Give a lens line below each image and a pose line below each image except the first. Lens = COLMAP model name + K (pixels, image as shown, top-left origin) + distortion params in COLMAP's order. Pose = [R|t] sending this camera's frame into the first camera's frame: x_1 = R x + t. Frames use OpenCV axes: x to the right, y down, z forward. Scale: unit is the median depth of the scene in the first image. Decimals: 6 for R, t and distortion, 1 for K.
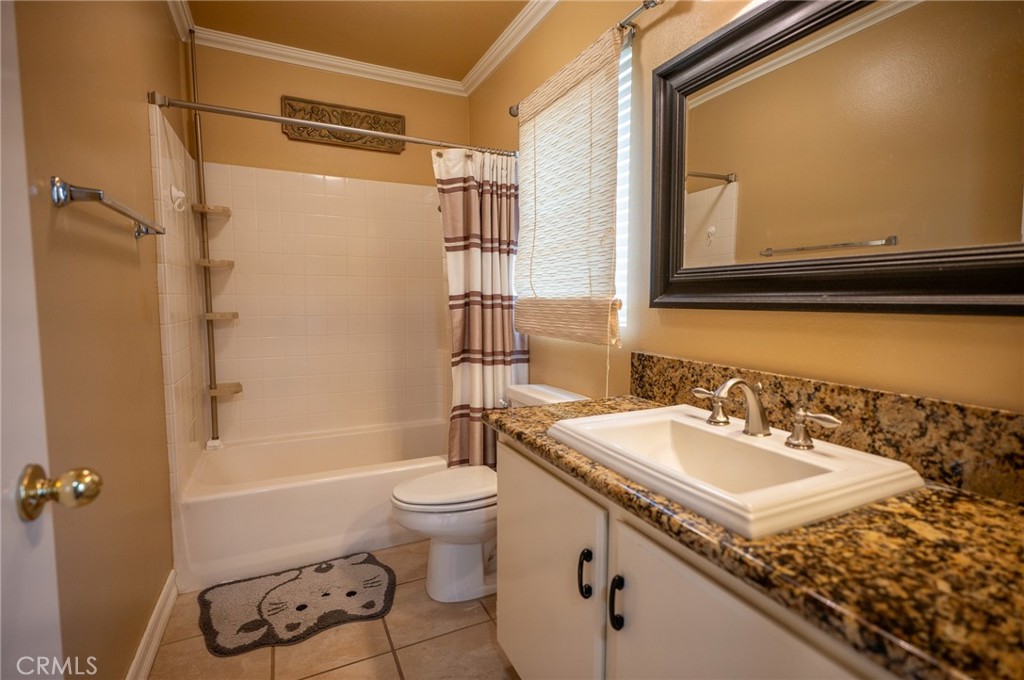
lens RADIAL K [[473.0, 0, 526.1], [0, 473.0, 339.9], [0, 0, 1]] dist [0.004540, -0.000179]
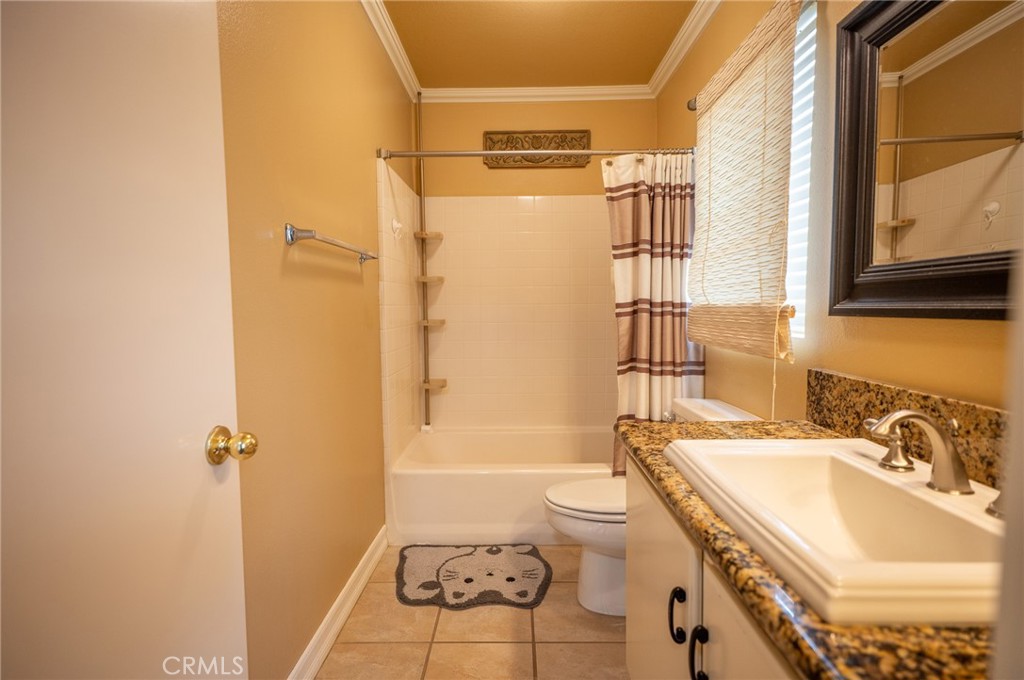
lens RADIAL K [[473.0, 0, 527.1], [0, 473.0, 340.5], [0, 0, 1]] dist [0.004540, -0.000179]
pose [[0.896335, 0.020868, -0.442886, 0.149625], [-0.026885, 0.999612, -0.007311, -0.004854], [0.442562, 0.018460, 0.896548, 0.038188]]
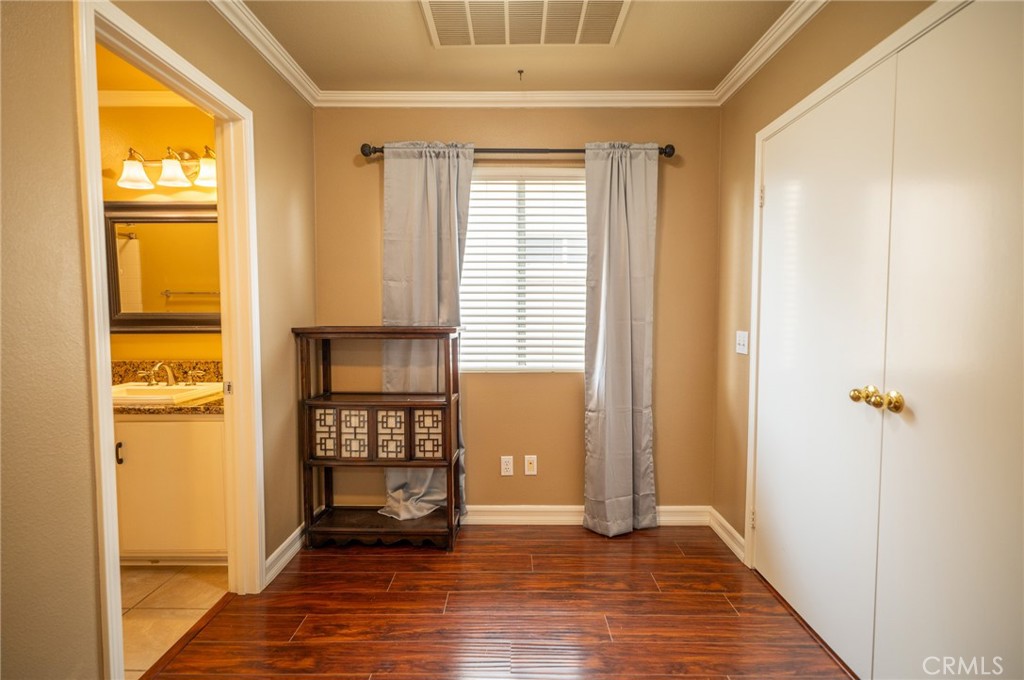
lens RADIAL K [[473.0, 0, 506.4], [0, 473.0, 337.2], [0, 0, 1]] dist [0.004540, -0.000179]
pose [[0.459726, -0.057518, 0.886196, -0.570129], [0.080456, 0.996494, 0.022939, 0.023572], [-0.884409, 0.060755, 0.462741, -1.089239]]
